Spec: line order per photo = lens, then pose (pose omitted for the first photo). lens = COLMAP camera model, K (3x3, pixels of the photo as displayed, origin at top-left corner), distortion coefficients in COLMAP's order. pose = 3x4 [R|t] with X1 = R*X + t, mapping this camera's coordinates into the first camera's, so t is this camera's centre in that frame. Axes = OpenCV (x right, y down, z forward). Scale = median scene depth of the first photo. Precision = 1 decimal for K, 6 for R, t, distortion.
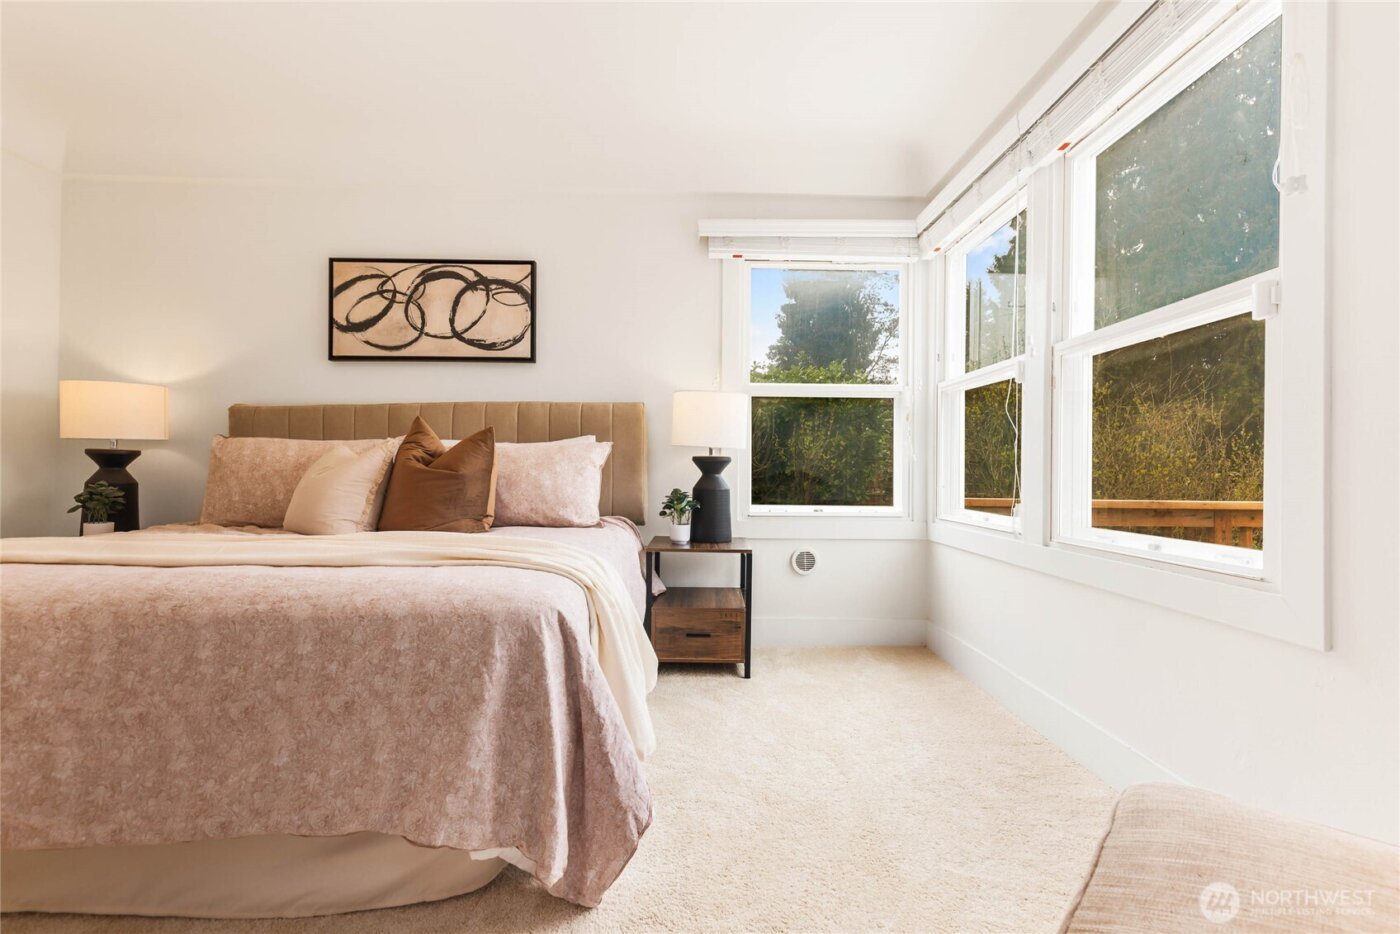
lens RADIAL K [[640.6, 0, 702.8], [0, 640.6, 460.2], [0, 0, 1]] dist [0.011020, 0.000004]
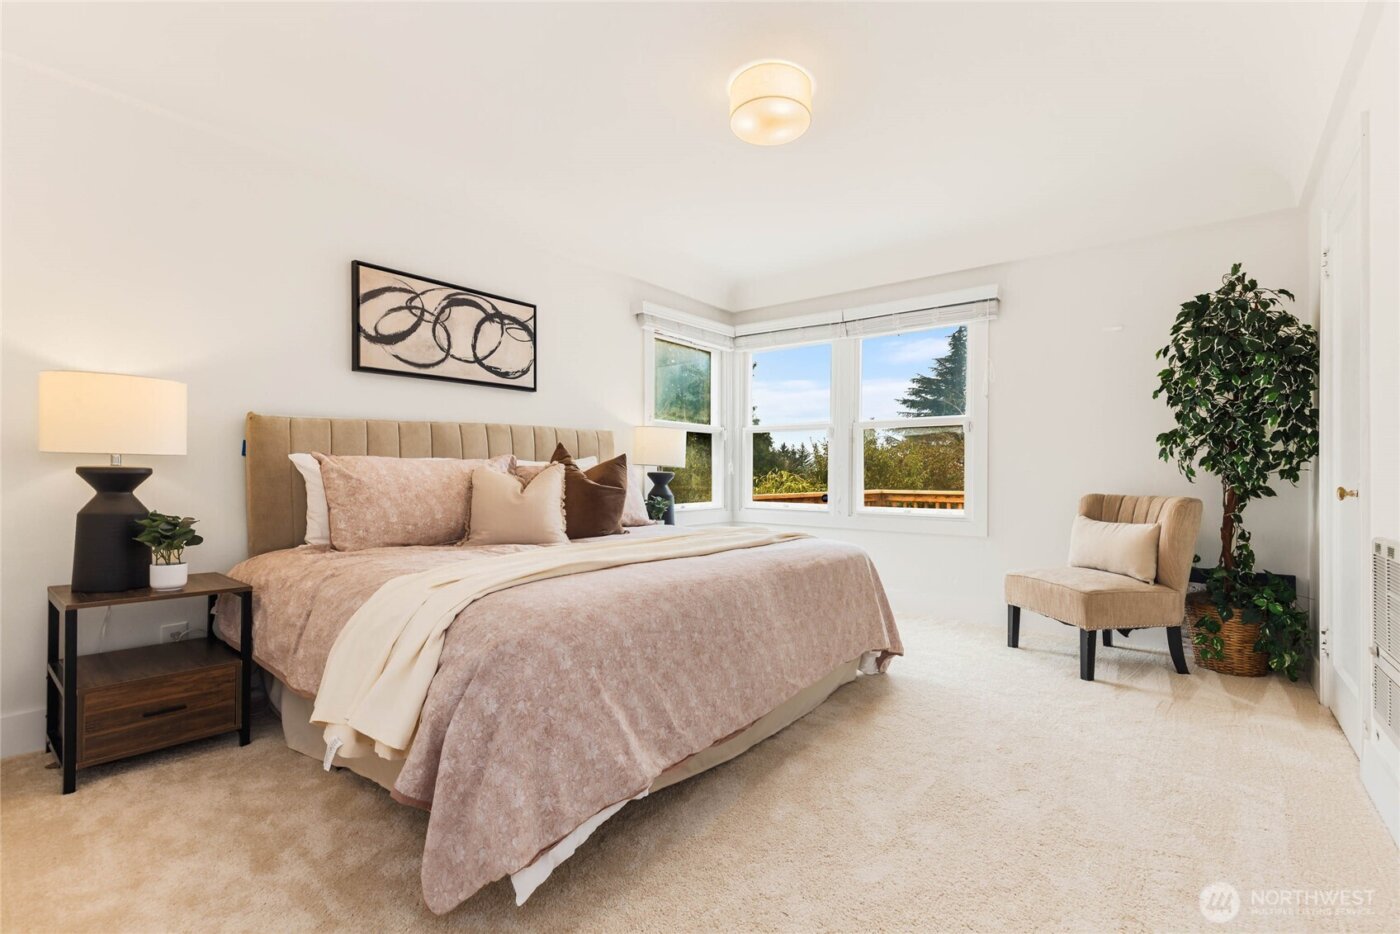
lens RADIAL K [[640.6, 0, 705.9], [0, 640.6, 471.8], [0, 0, 1]] dist [0.011020, 0.000004]
pose [[0.631712, -0.004387, 0.775190, -0.982033], [-0.013894, 0.999759, 0.016981, -0.030816], [-0.775078, -0.021497, 0.631499, 0.012190]]
